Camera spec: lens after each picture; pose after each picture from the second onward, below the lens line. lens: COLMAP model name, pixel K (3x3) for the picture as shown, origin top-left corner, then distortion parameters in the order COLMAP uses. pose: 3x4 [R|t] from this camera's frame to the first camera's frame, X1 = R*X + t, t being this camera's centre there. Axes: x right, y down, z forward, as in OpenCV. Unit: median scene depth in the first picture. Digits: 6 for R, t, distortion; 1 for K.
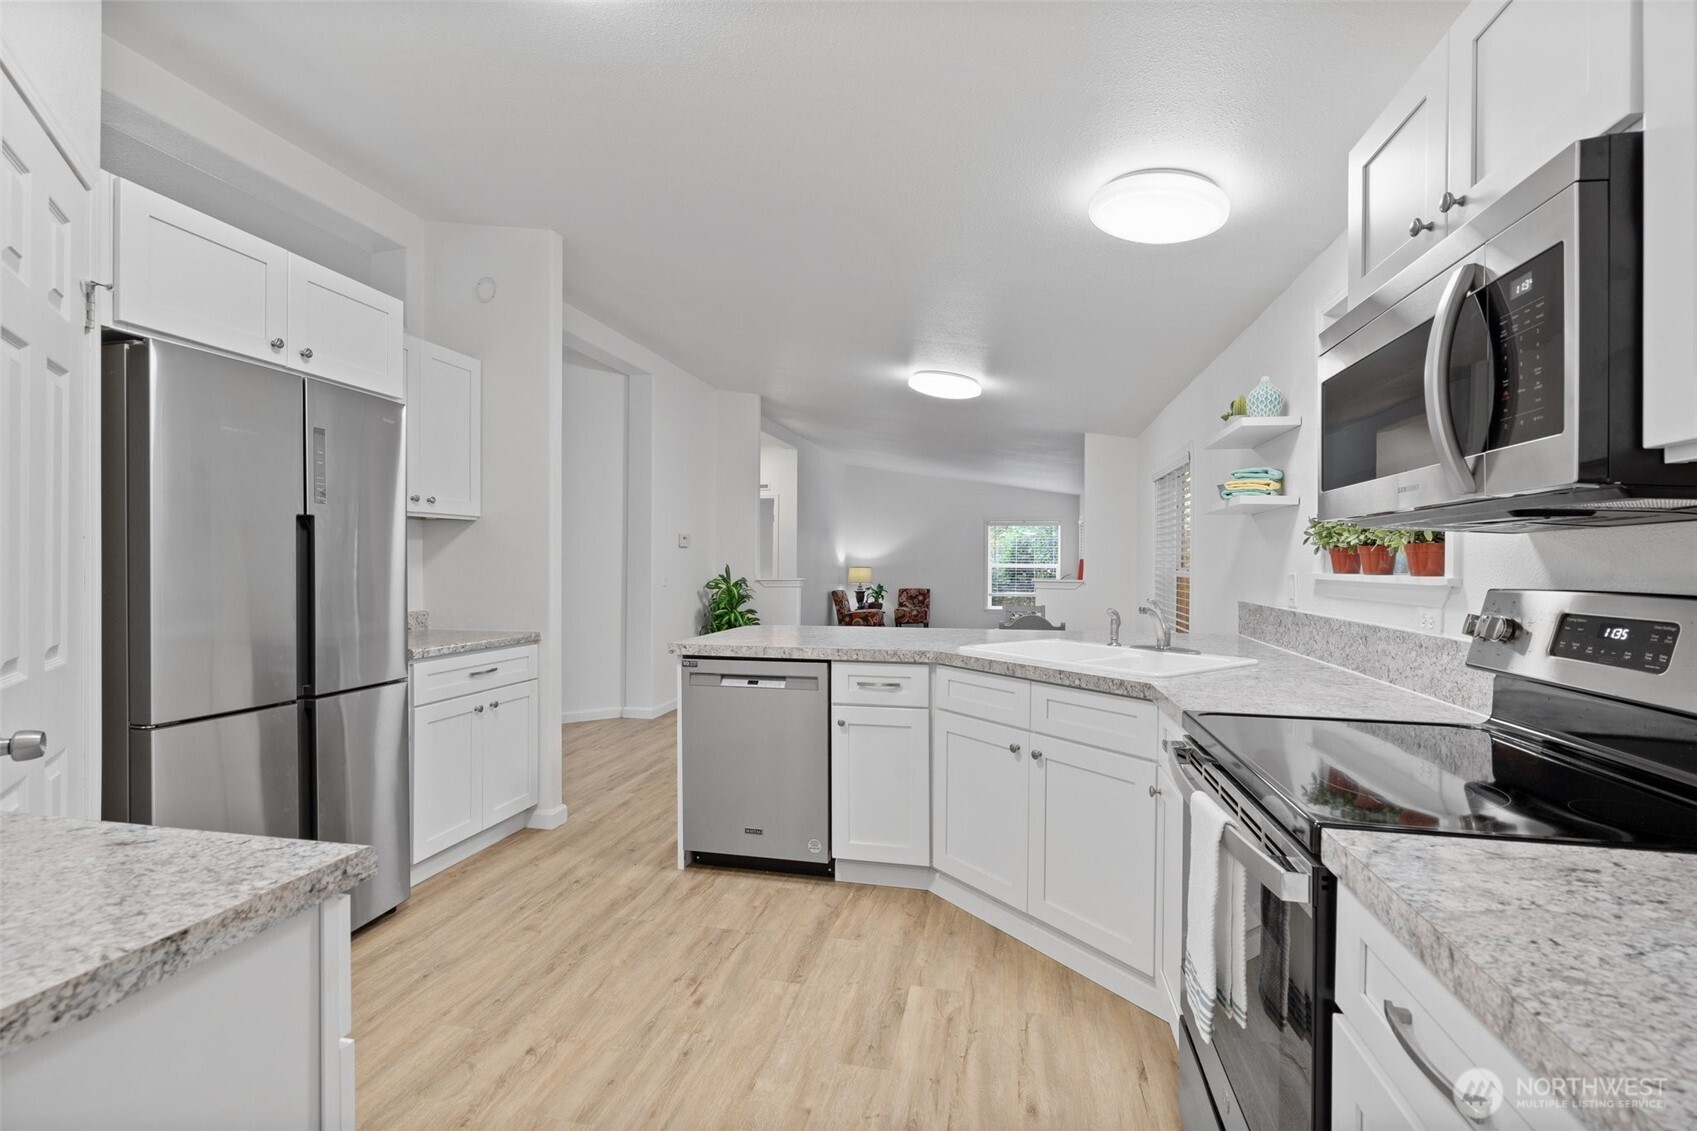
lens RADIAL K [[769.7, 0, 844.6], [0, 769.7, 568.0], [0, 0, 1]] dist [-0.006823, 0.001725]
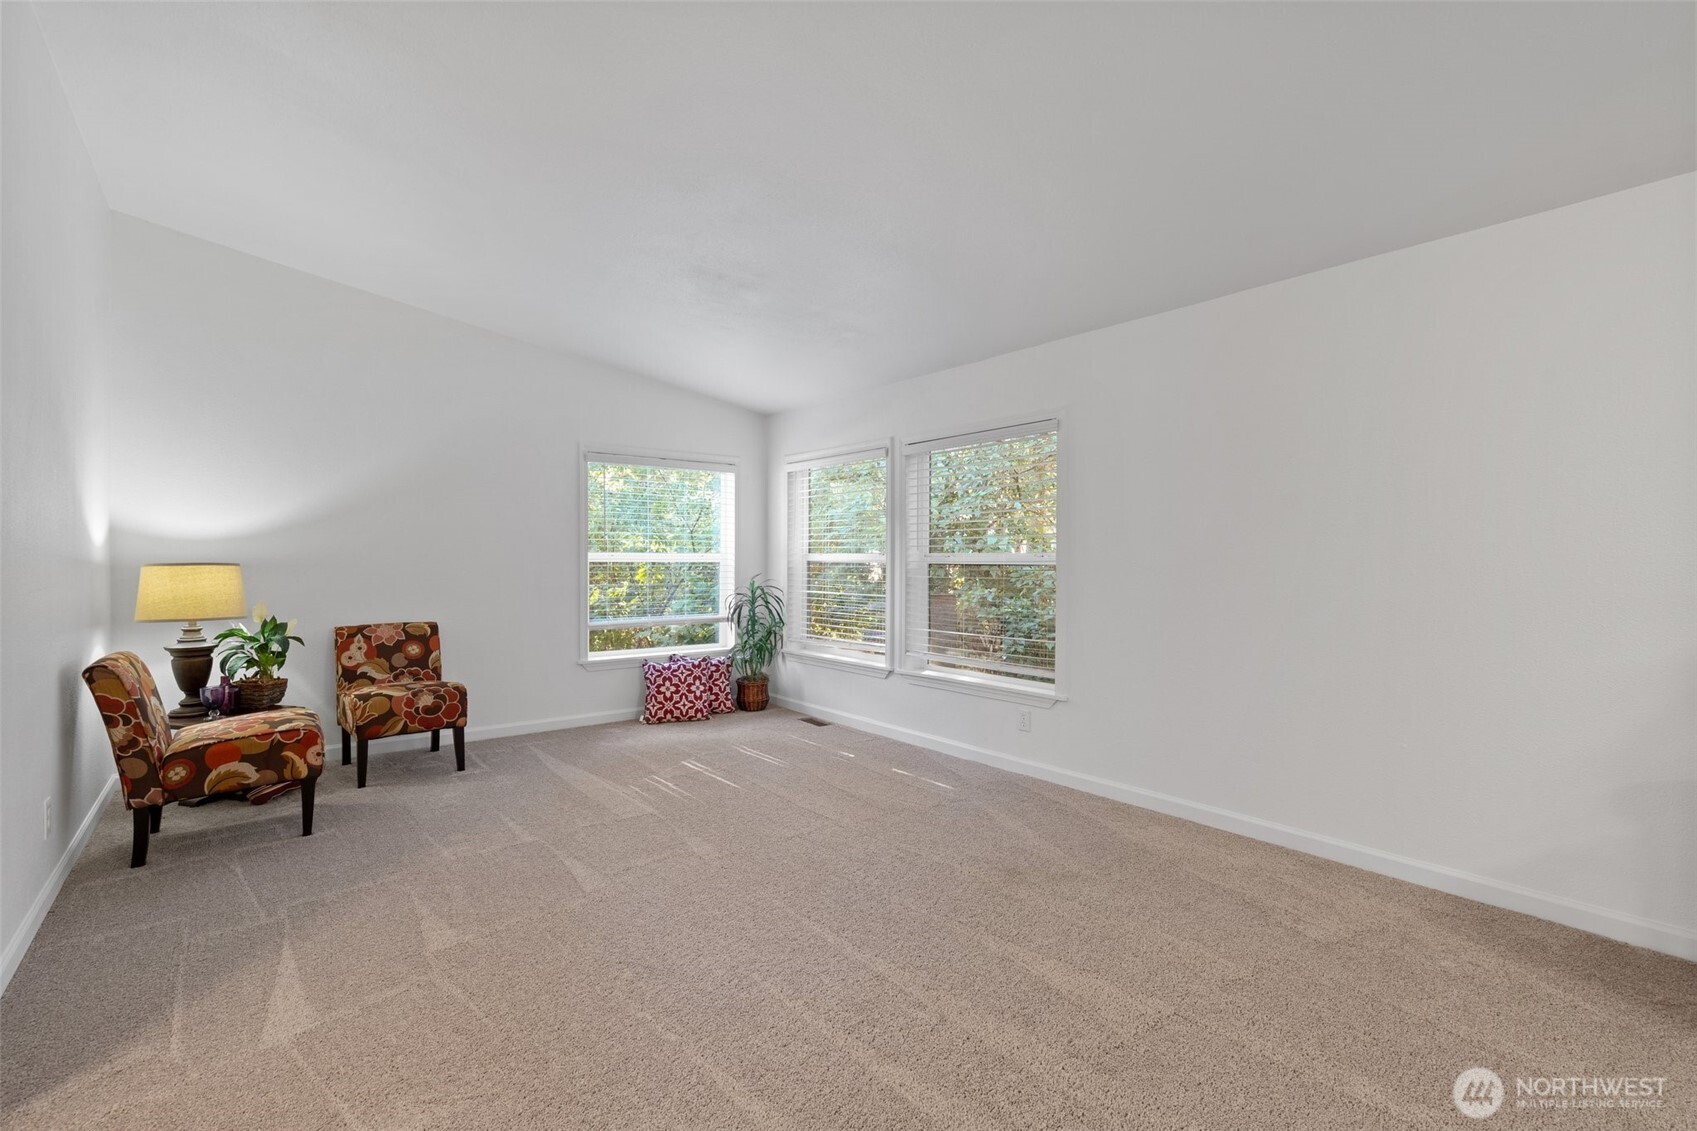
lens RADIAL K [[769.7, 0, 845.6], [0, 769.7, 559.9], [0, 0, 1]] dist [-0.006823, 0.001725]
pose [[0.620861, -0.008968, 0.783870, -0.052800], [0.005233, 0.999960, 0.007296, -0.003644], [-0.783903, -0.000428, 0.620883, 0.629580]]
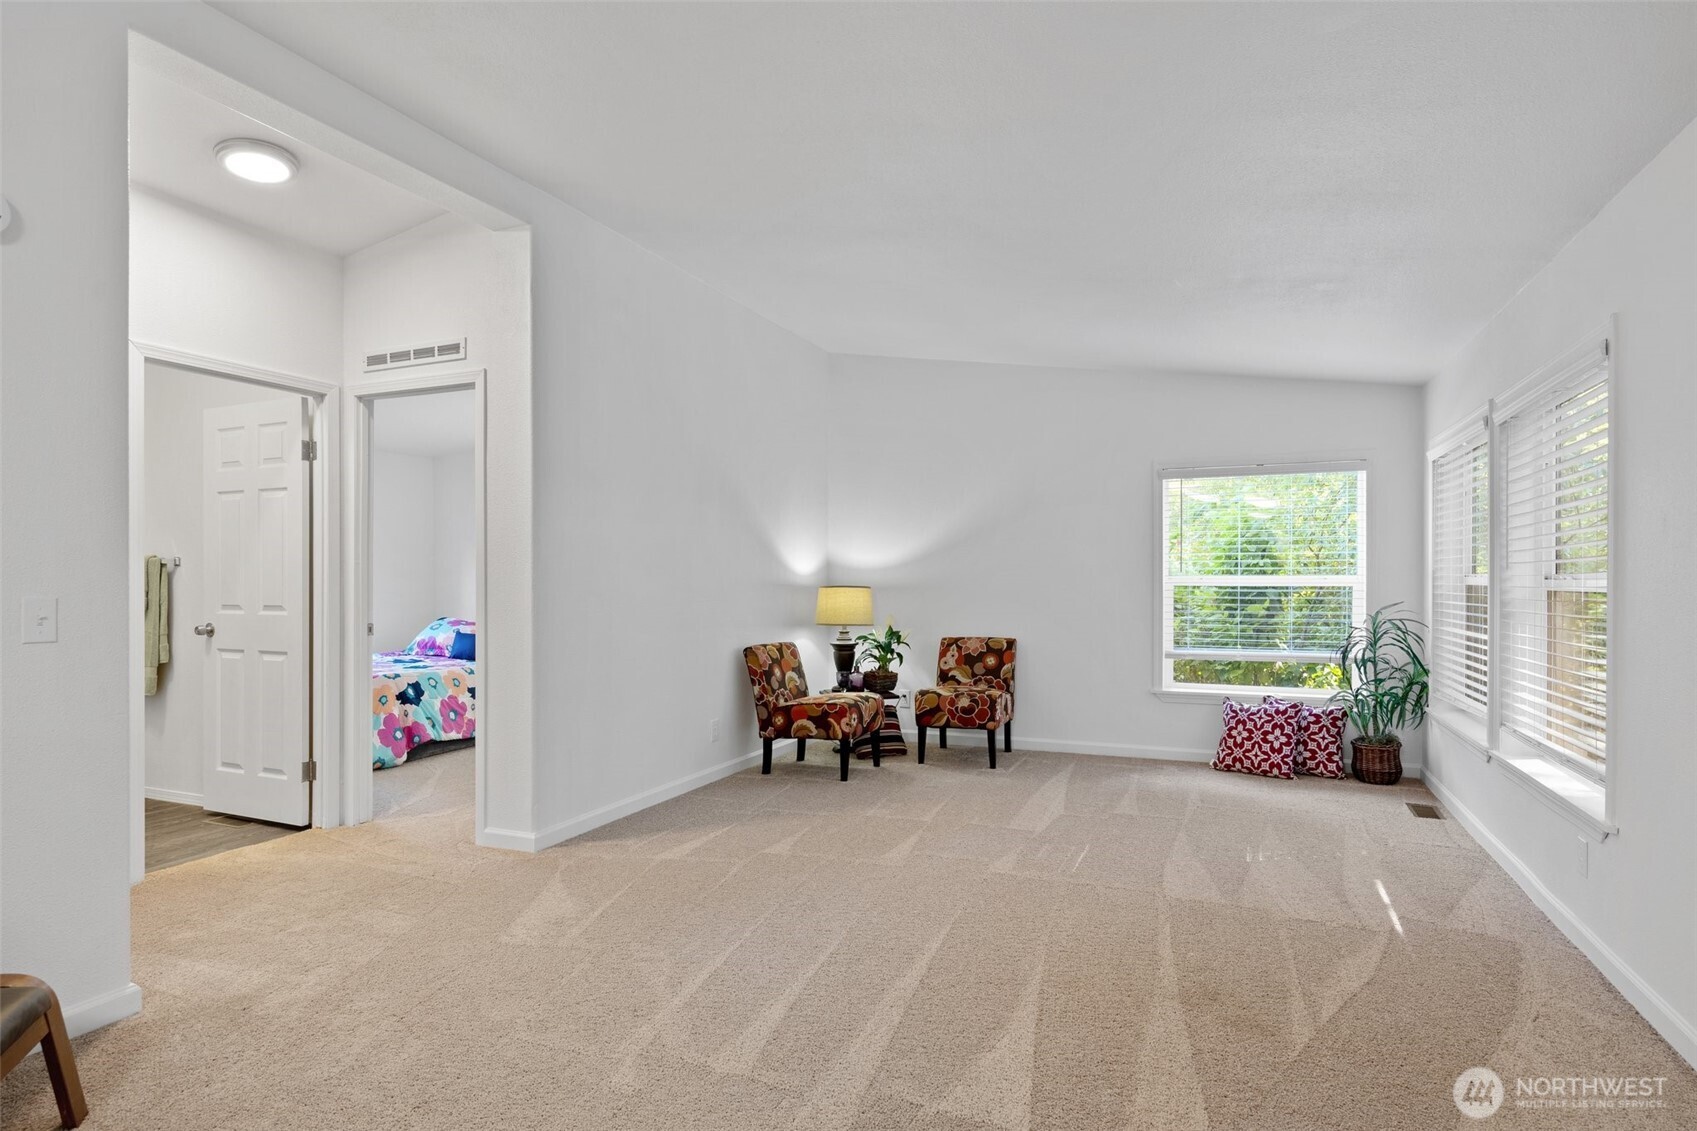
lens RADIAL K [[880.4, 0, 838.5], [0, 880.4, 568.3], [0, 0, 1]] dist [0.000244, -0.000785]
pose [[0.985252, -0.012512, -0.170650, 0.099303], [0.009750, 0.999808, -0.017013, -0.003283], [0.170830, 0.015098, 0.985185, 0.525843]]
